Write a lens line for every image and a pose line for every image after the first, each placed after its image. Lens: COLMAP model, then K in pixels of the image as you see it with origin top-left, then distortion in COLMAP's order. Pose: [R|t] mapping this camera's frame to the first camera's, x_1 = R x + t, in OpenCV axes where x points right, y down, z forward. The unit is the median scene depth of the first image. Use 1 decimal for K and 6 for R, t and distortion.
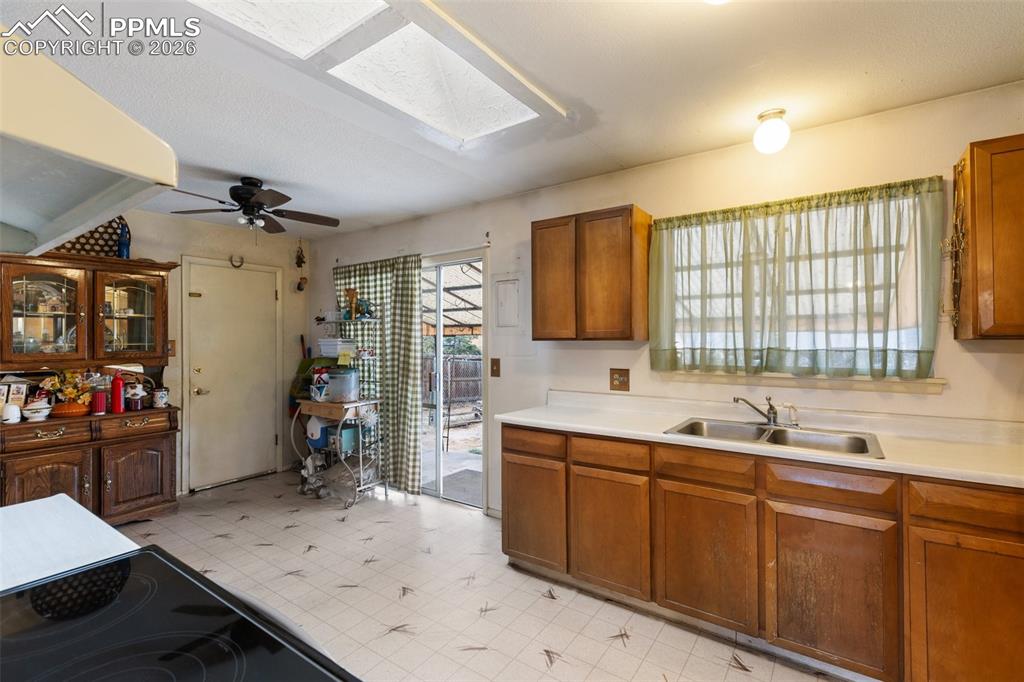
lens RADIAL K [[464.0, 0, 514.3], [0, 464.0, 328.2], [0, 0, 1]] dist [-0.000404, 0.000050]
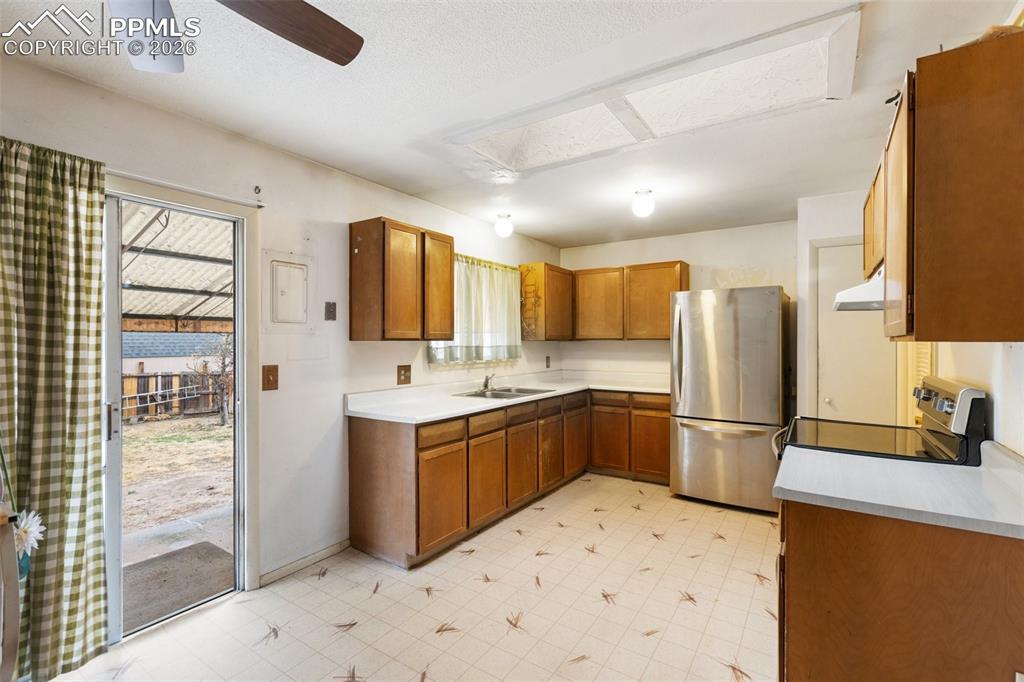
lens RADIAL K [[460.7, 0, 511.9], [0, 460.7, 336.2], [0, 0, 1]] dist [-0.002351, -0.000755]
pose [[-0.026654, 0.014260, 0.999543, -0.942443], [-0.021183, 0.999666, -0.014827, 0.026928], [-0.999420, -0.021569, -0.026343, 0.778848]]
